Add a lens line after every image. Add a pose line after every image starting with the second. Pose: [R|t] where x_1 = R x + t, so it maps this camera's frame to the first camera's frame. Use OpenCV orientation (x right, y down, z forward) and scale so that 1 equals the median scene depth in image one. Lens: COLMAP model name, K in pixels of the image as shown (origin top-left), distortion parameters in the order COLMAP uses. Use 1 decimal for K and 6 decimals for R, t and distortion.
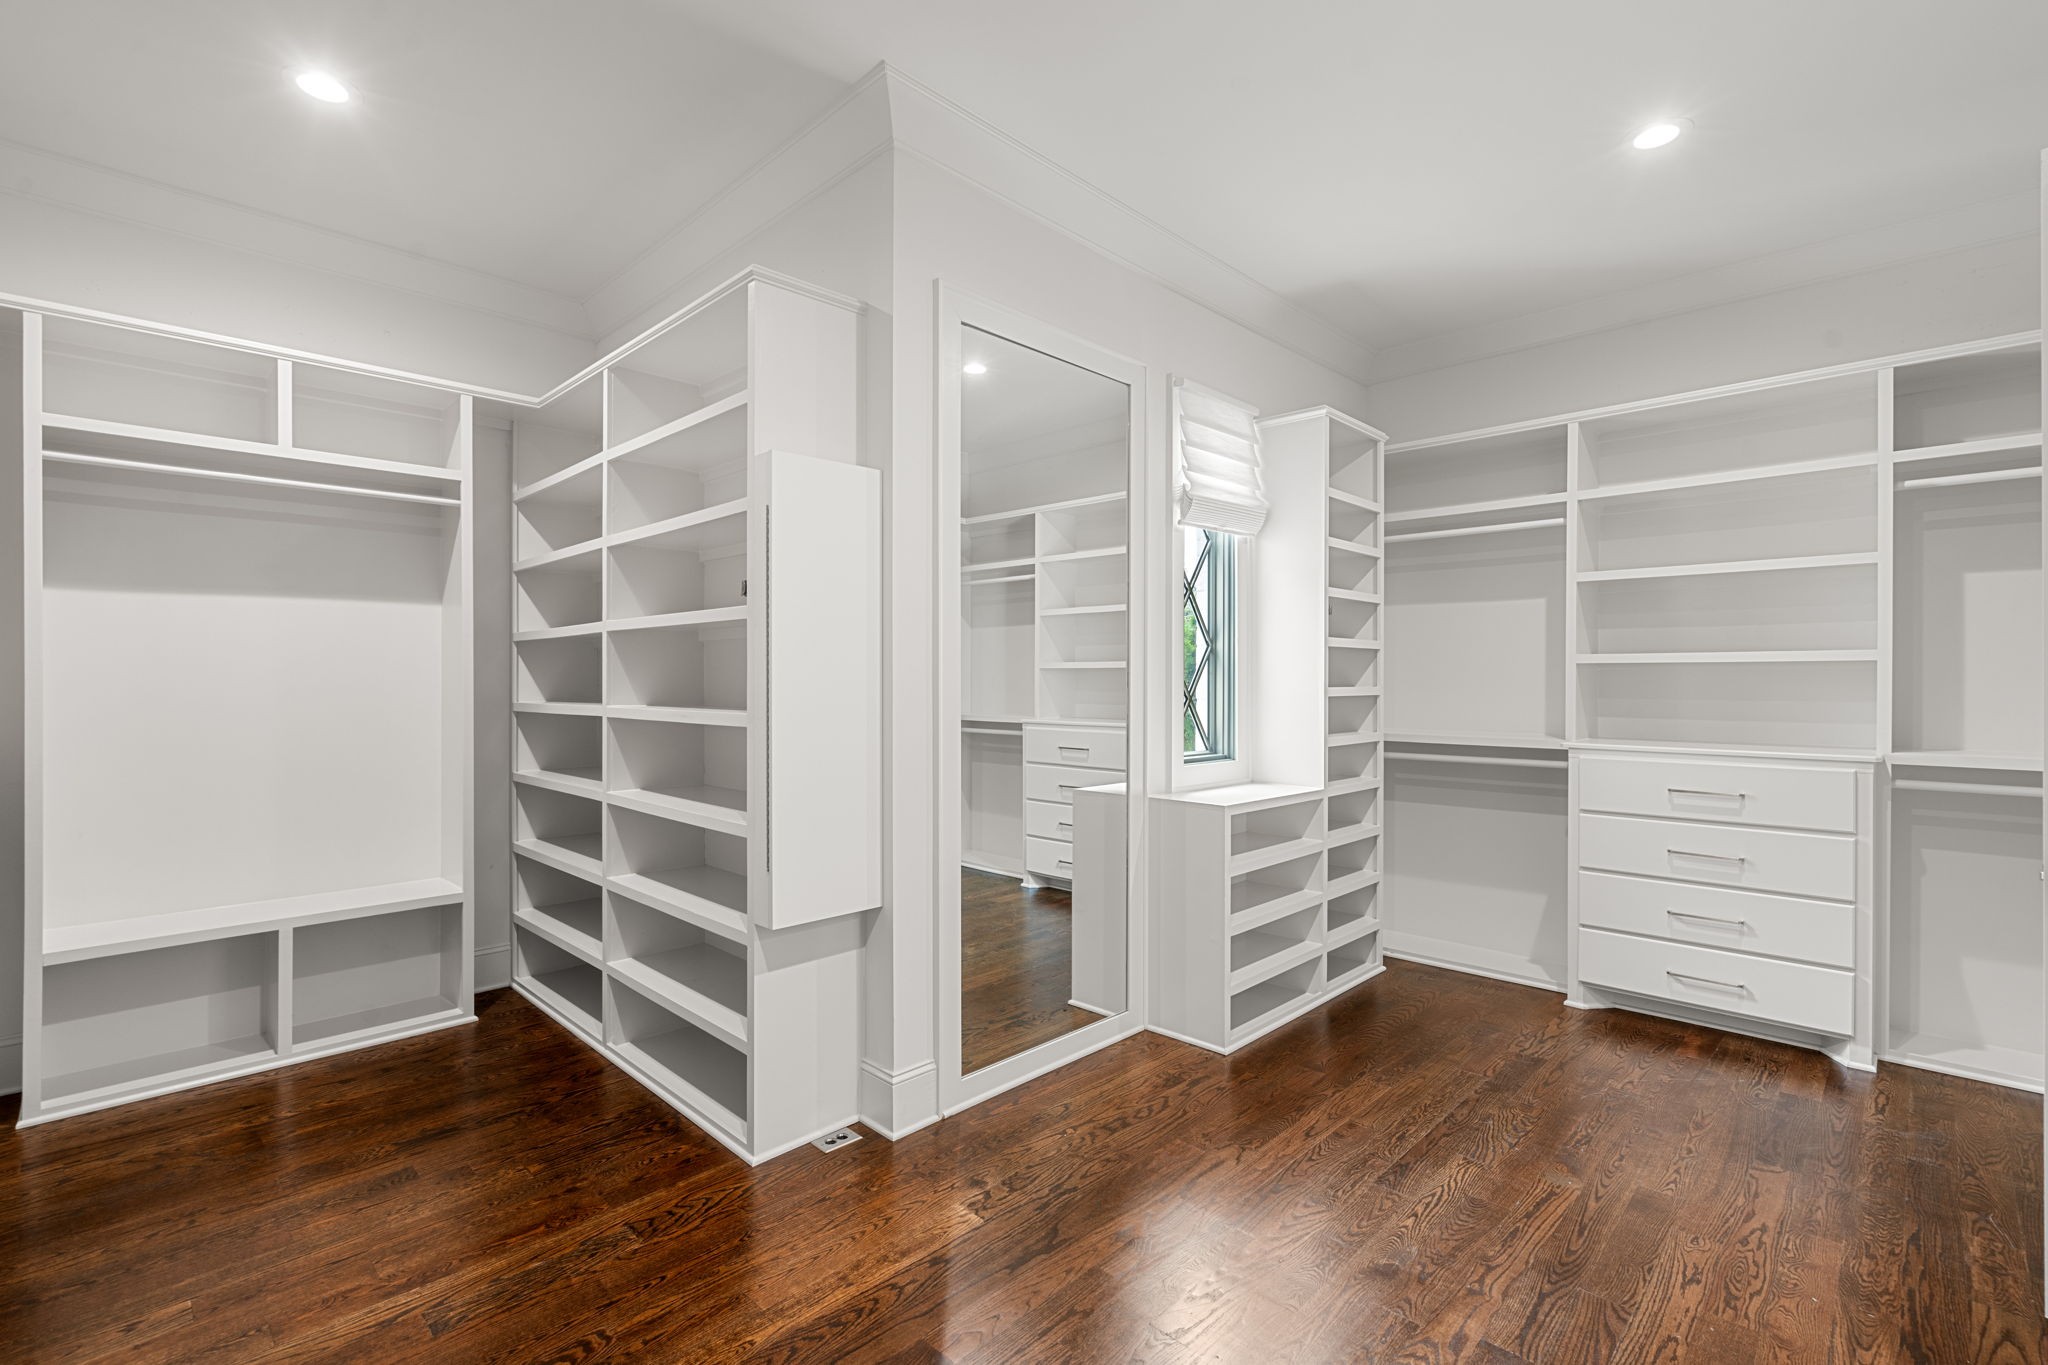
lens RADIAL K [[924.1, 0, 1019.0], [0, 924.1, 681.3], [0, 0, 1]] dist [-0.001625, -0.000235]
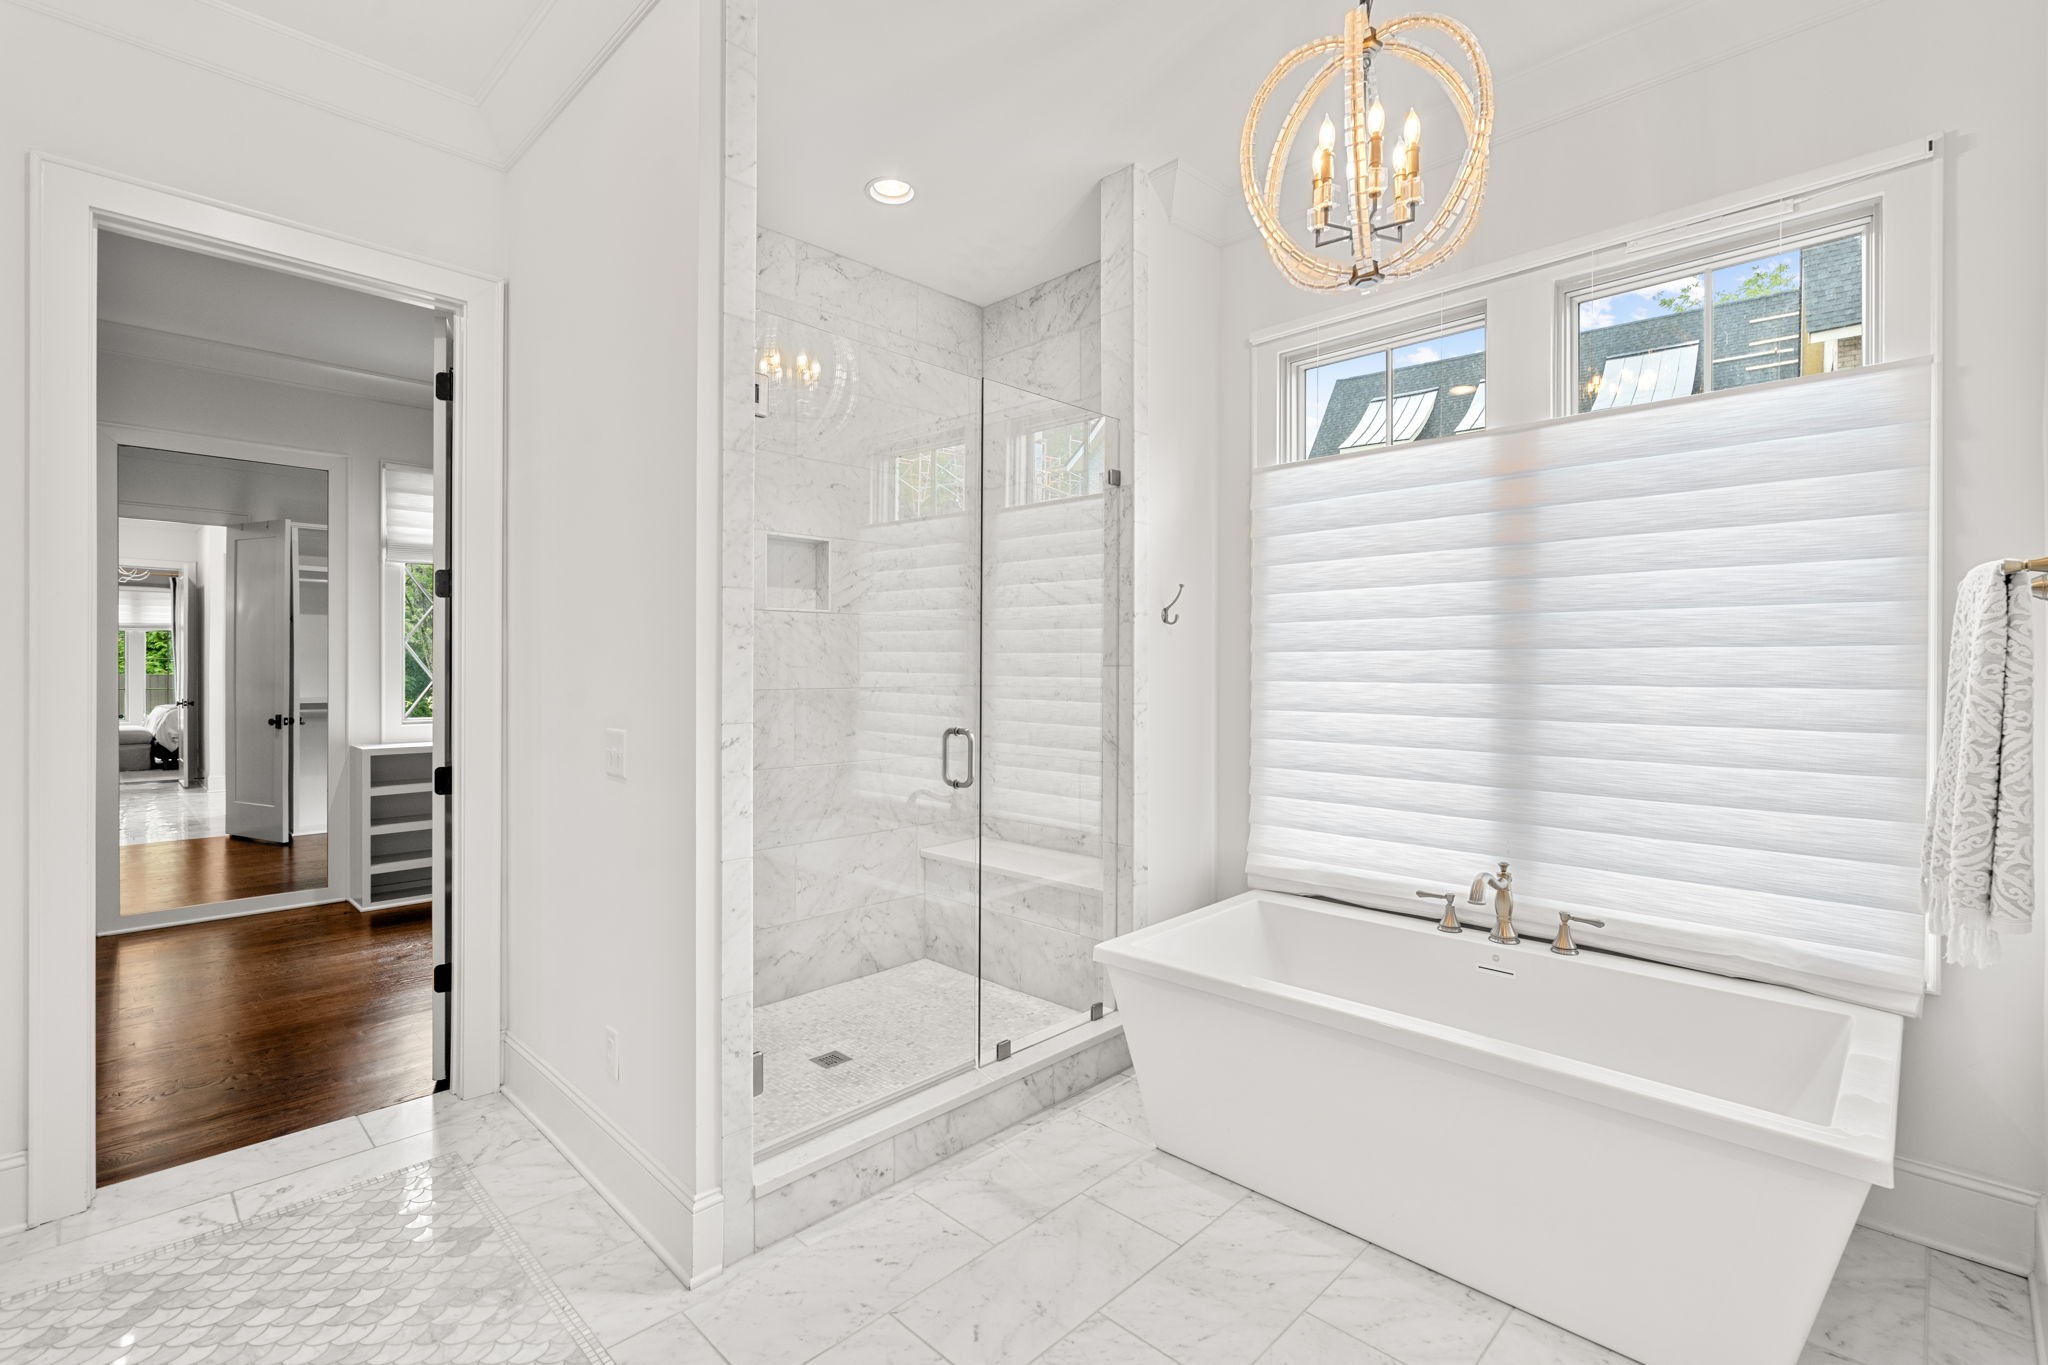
lens RADIAL K [[924.1, 0, 1019.1], [0, 924.1, 672.2], [0, 0, 1]] dist [-0.001625, -0.000235]
pose [[0.999969, 0.003011, -0.007332, 1.342874], [-0.002975, 0.999983, 0.004967, -0.005597], [0.007346, -0.004945, 0.999961, -0.521333]]
